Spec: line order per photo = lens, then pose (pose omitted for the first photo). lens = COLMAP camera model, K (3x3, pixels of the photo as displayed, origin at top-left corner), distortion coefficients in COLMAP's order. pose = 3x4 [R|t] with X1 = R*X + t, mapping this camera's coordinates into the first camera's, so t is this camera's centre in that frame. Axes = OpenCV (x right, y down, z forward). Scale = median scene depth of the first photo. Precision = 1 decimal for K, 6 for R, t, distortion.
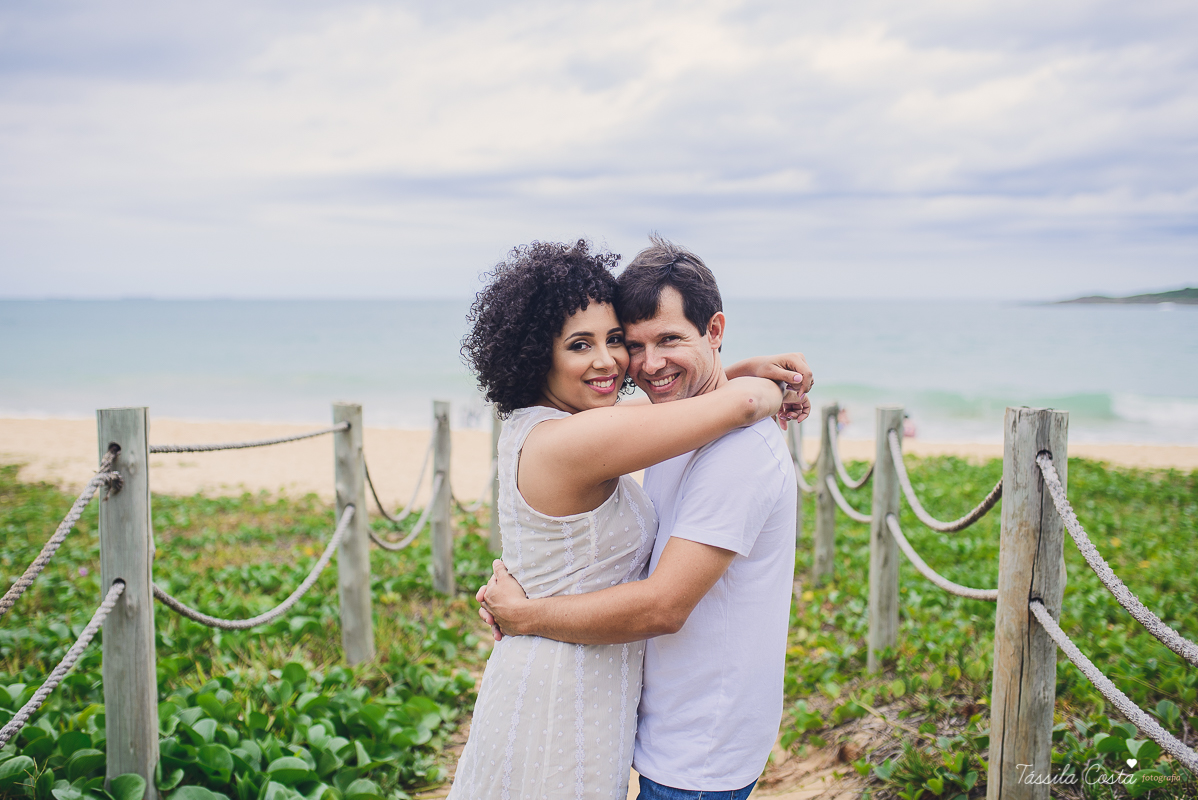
lens RADIAL K [[1235.2, 0, 593.2], [0, 1235.2, 400.2], [0, 0, 1]] dist [-0.030750, 0.000000]
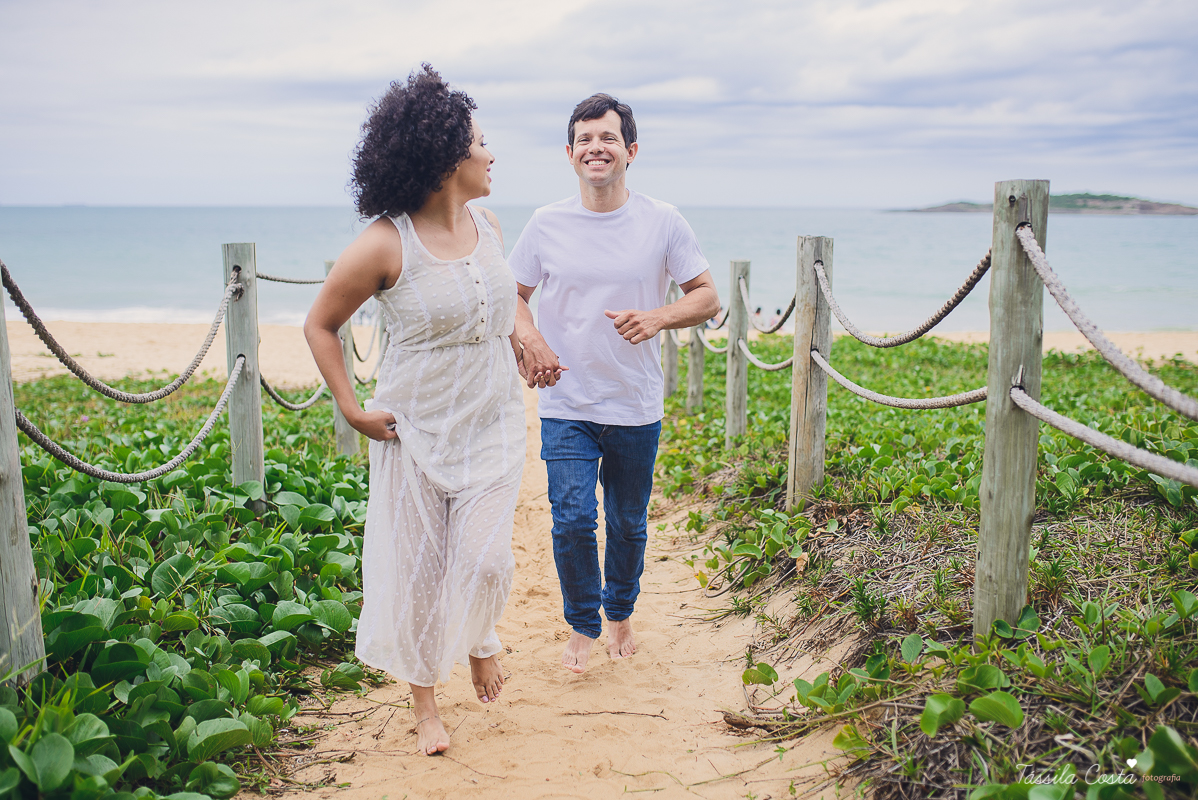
lens RADIAL K [[1235.2, 0, 603.6], [0, 1235.2, 403.6], [0, 0, 1]] dist [-0.030750, 0.000000]
pose [[0.994140, -0.017205, 0.106724, -0.075538], [0.008897, 0.996926, 0.077846, 0.068984], [-0.107735, -0.076440, 0.991237, -0.448015]]
